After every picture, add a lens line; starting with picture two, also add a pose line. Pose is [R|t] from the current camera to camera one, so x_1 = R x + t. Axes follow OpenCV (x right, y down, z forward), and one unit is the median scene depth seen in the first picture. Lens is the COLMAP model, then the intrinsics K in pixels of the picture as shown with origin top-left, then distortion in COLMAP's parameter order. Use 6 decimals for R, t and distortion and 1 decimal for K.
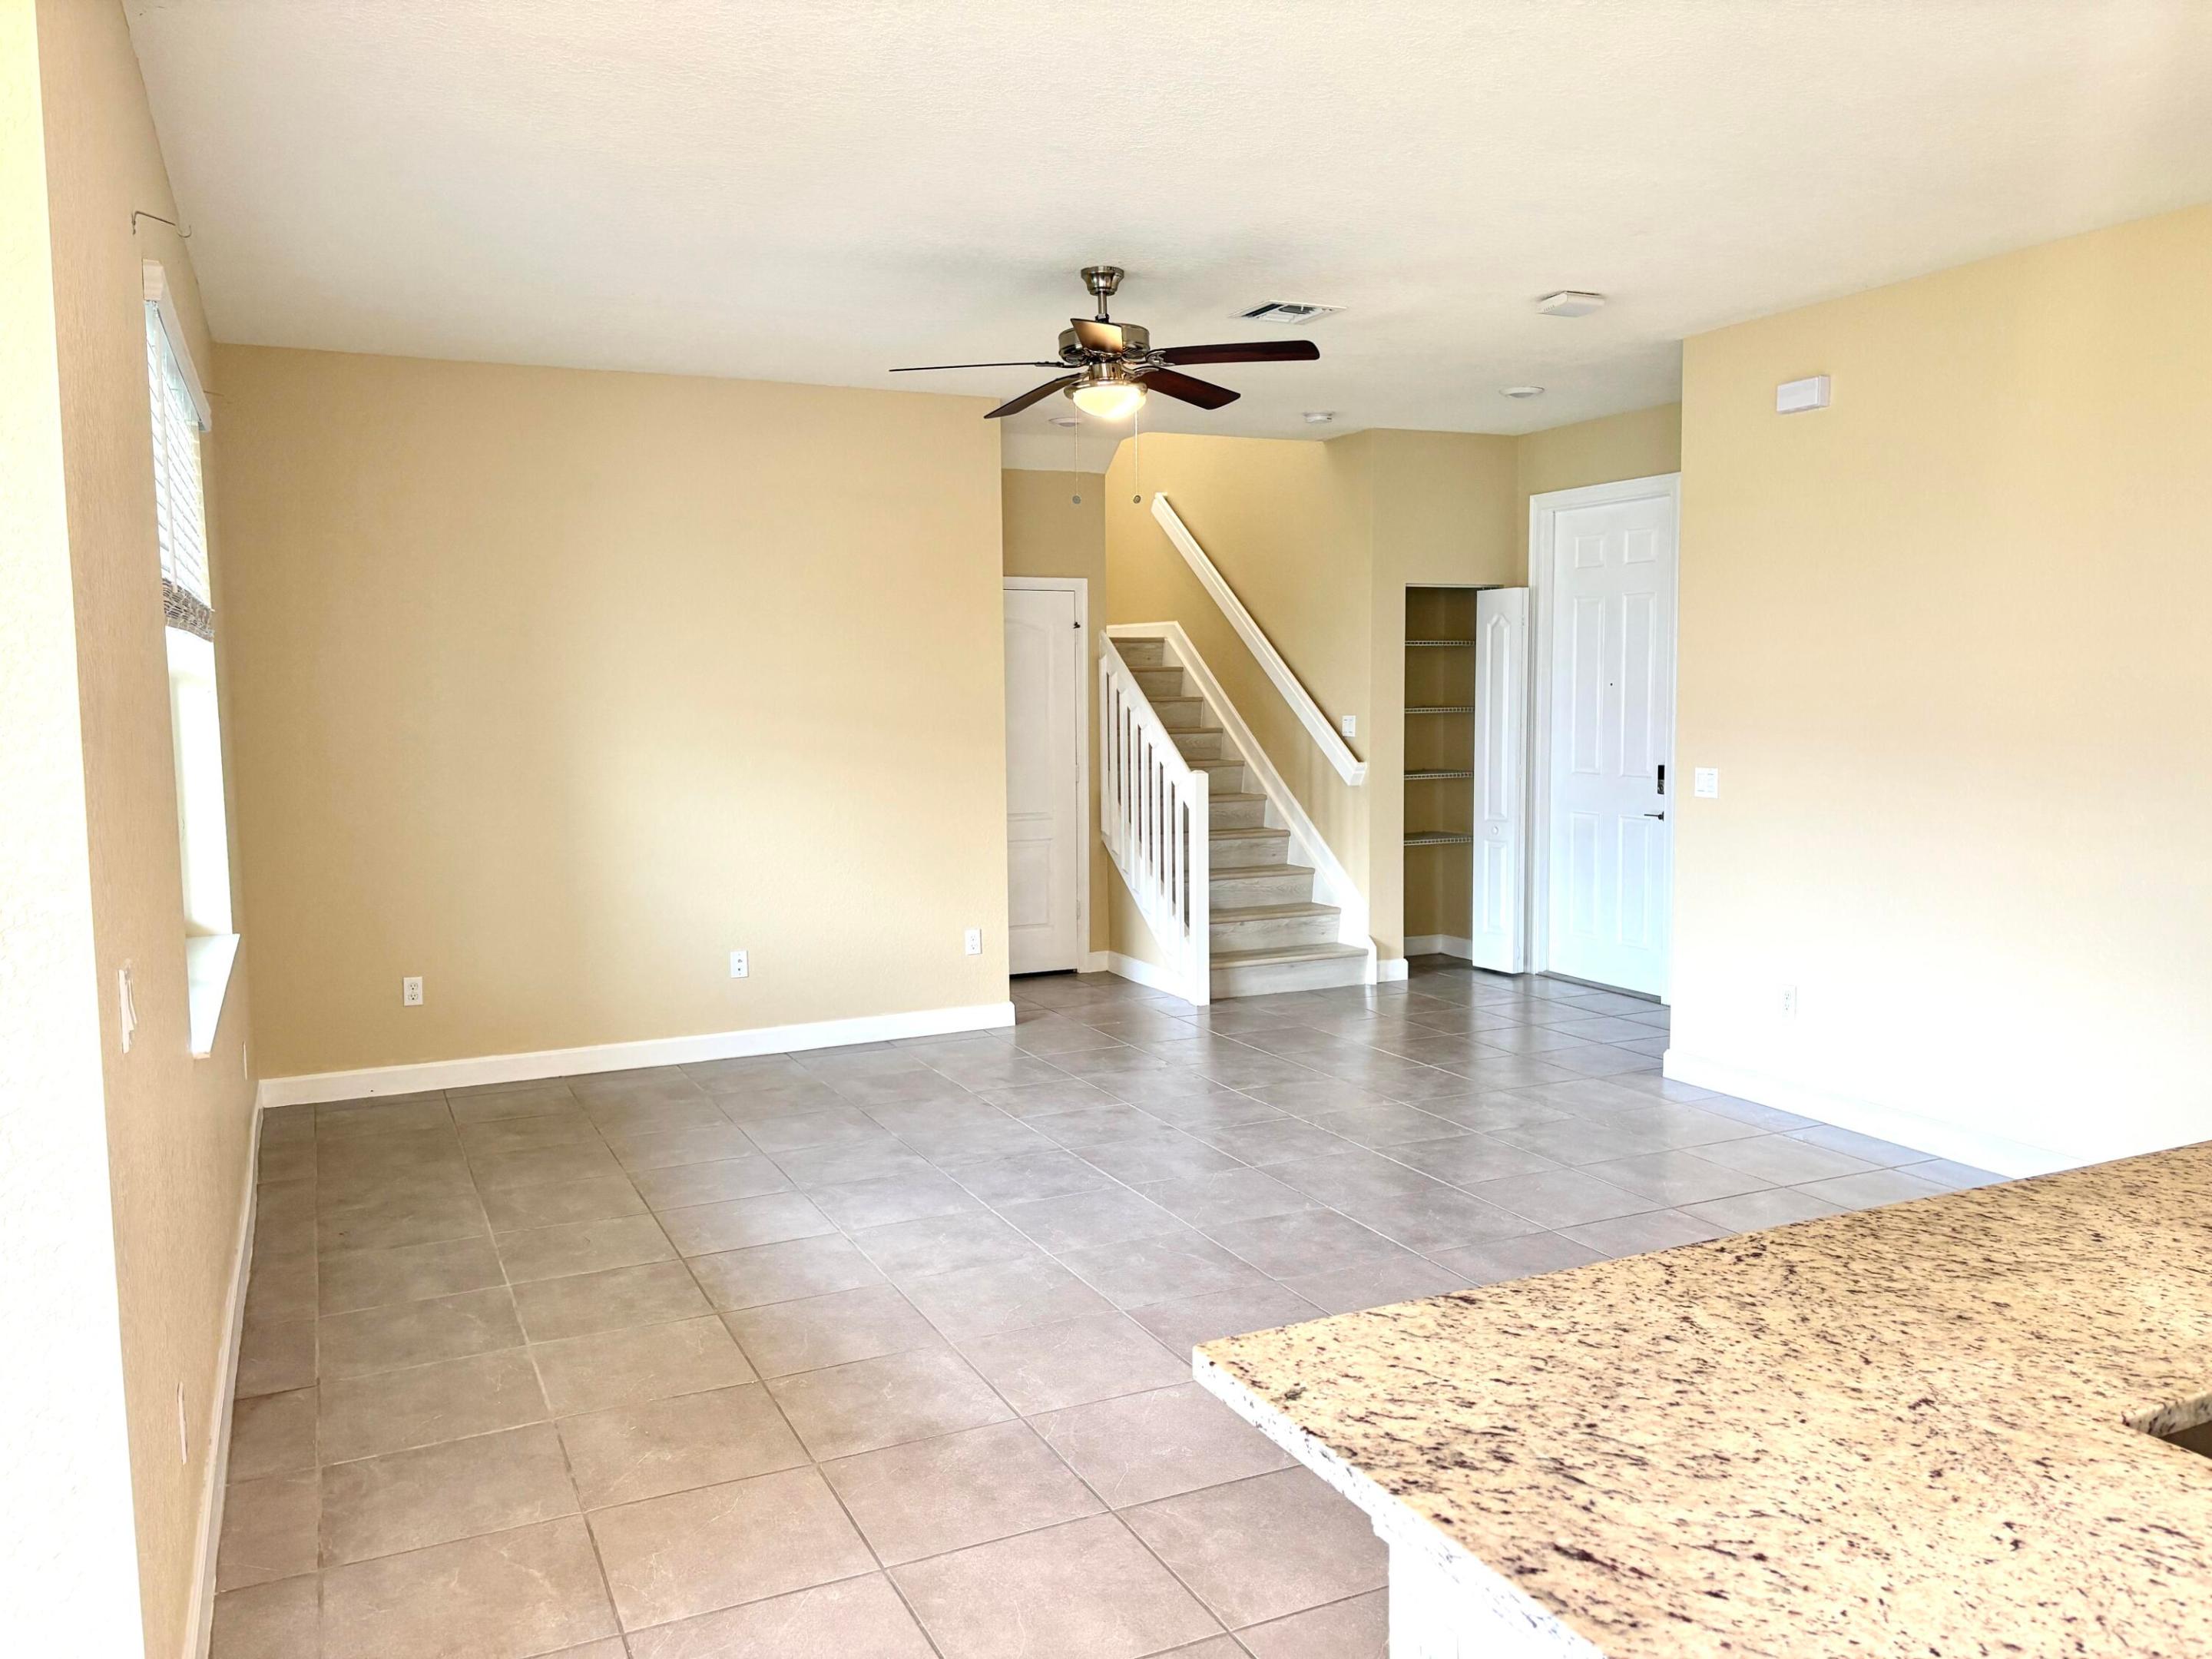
lens RADIAL K [[1670.7, 0, 1106.0], [0, 1670.7, 829.5], [0, 0, 1]] dist [0.051811, -0.065691]
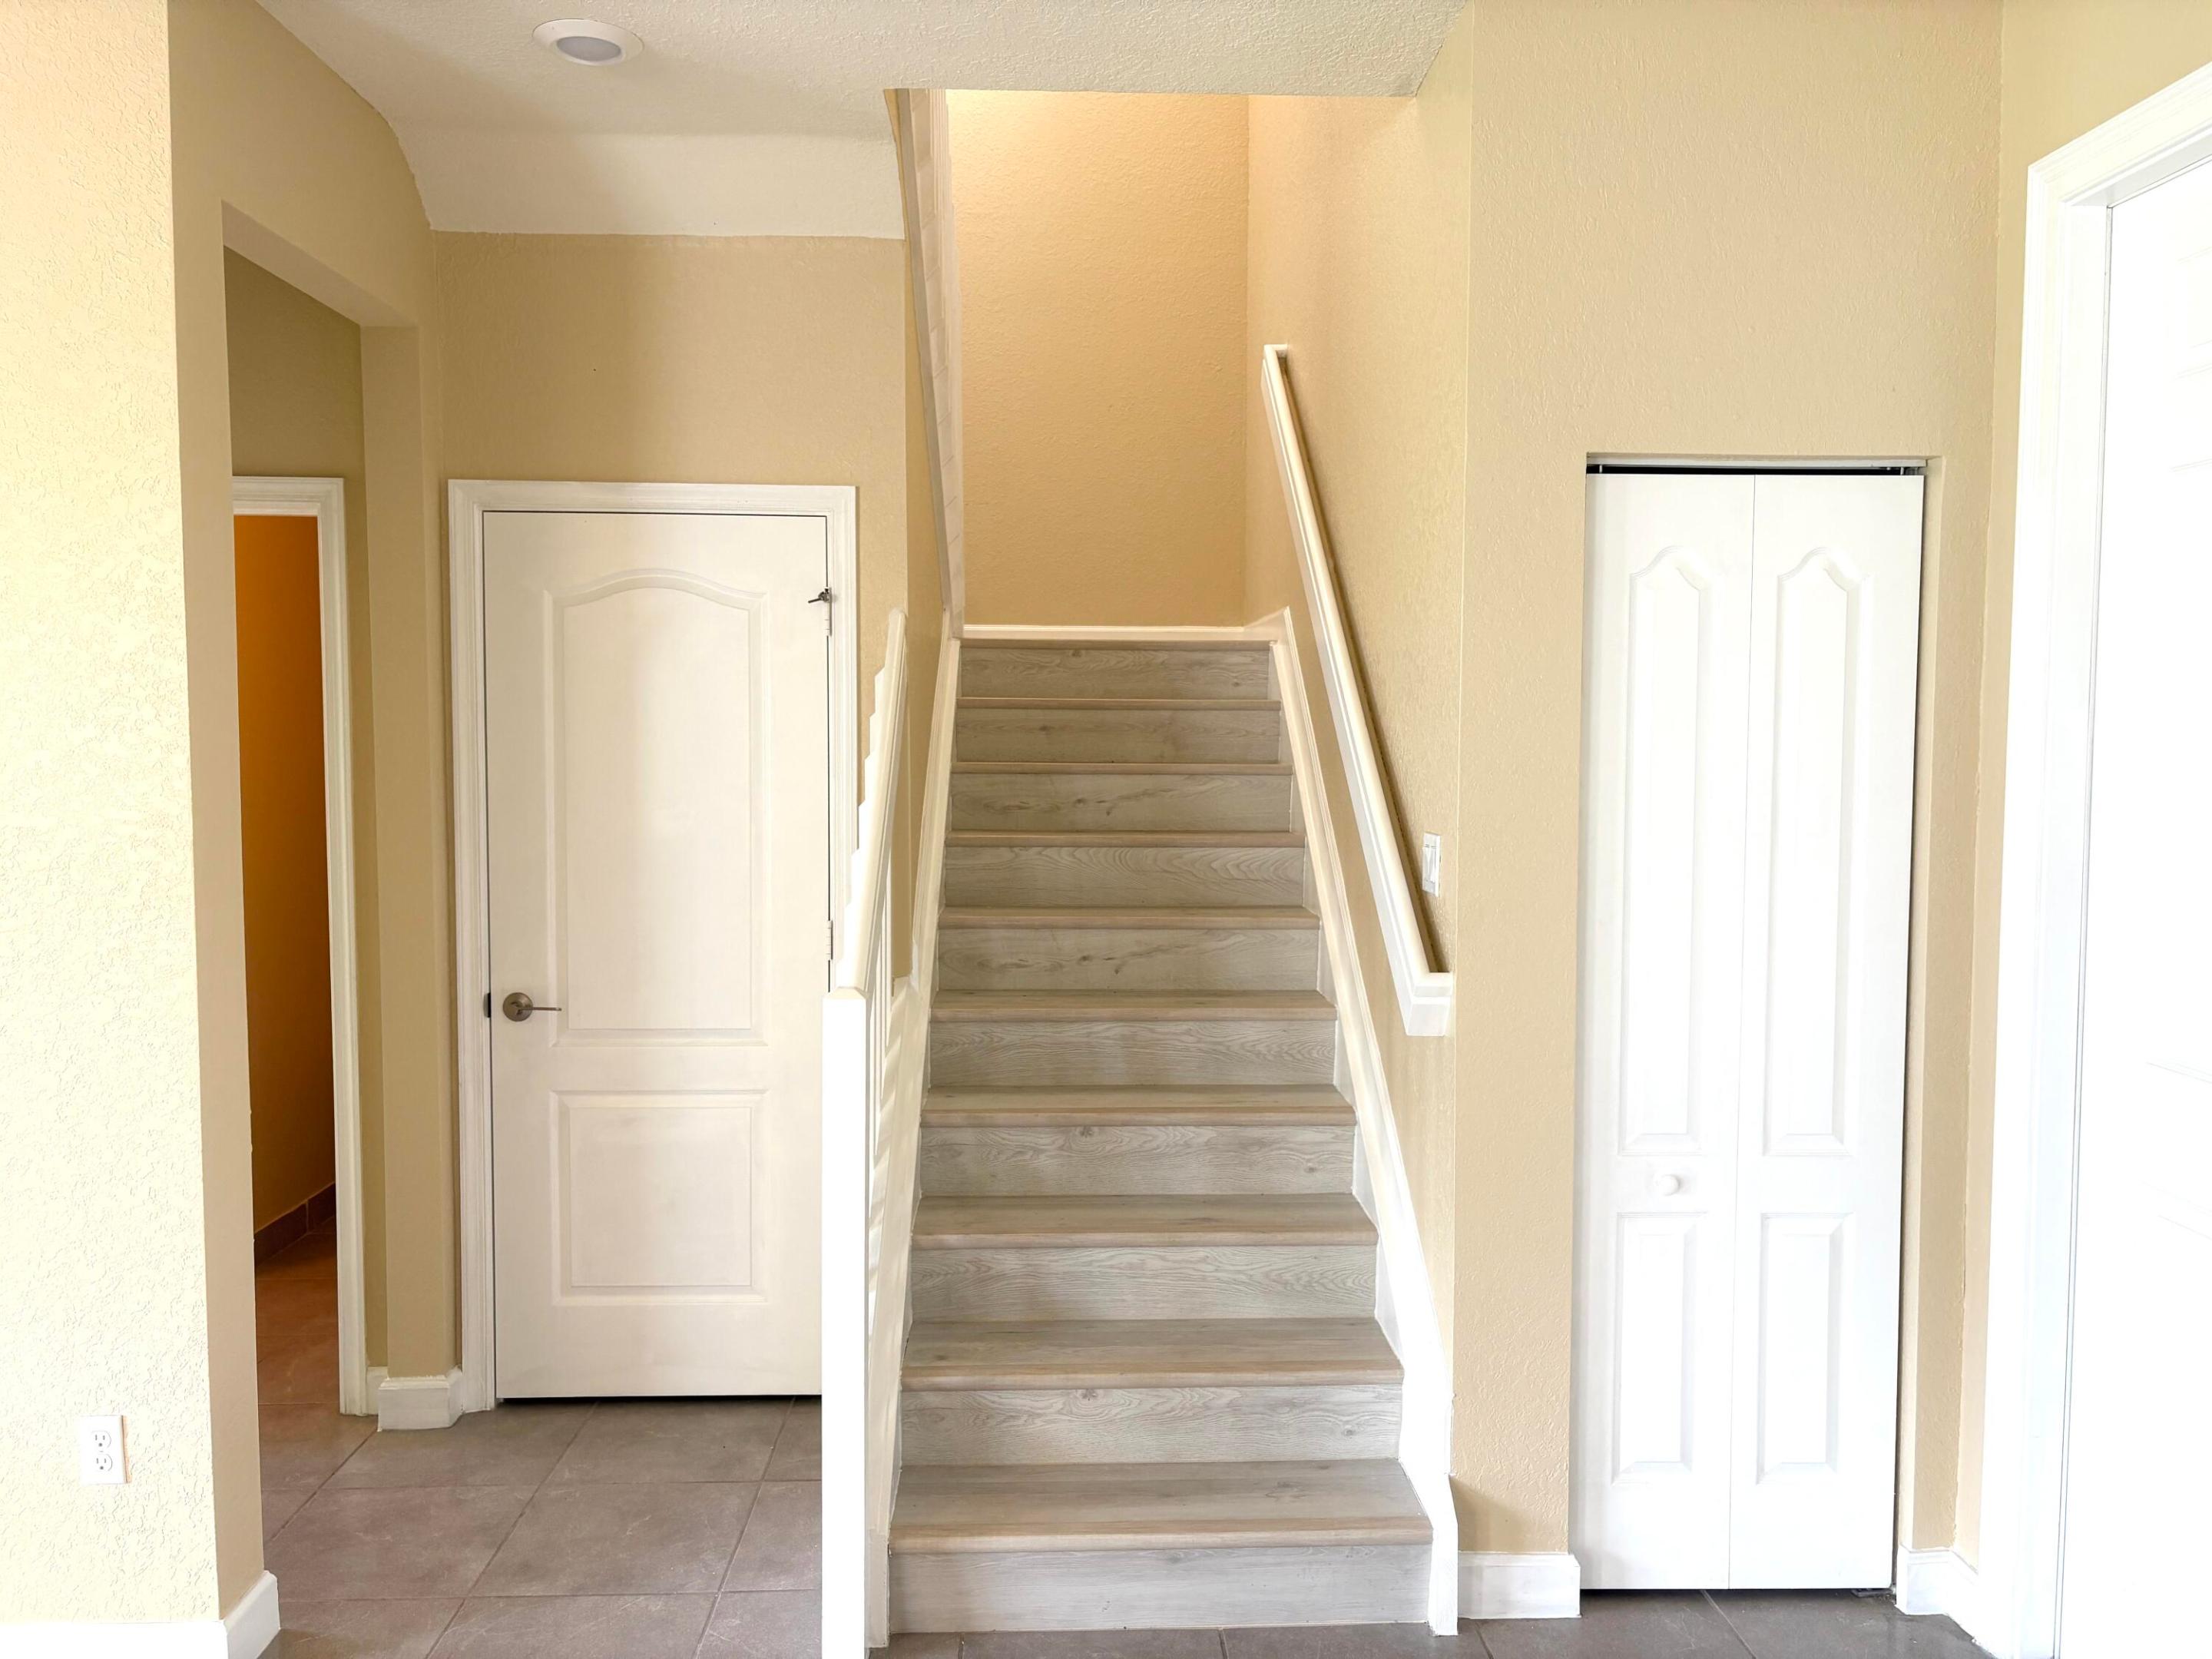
lens RADIAL K [[1670.7, 0, 1106.0], [0, 1670.7, 829.5], [0, 0, 1]] dist [0.051811, -0.065691]
pose [[0.925331, 0.037715, -0.377279, 0.211477], [-0.047921, 0.998694, -0.017698, -0.058642], [0.376119, 0.034456, 0.925931, 0.633626]]
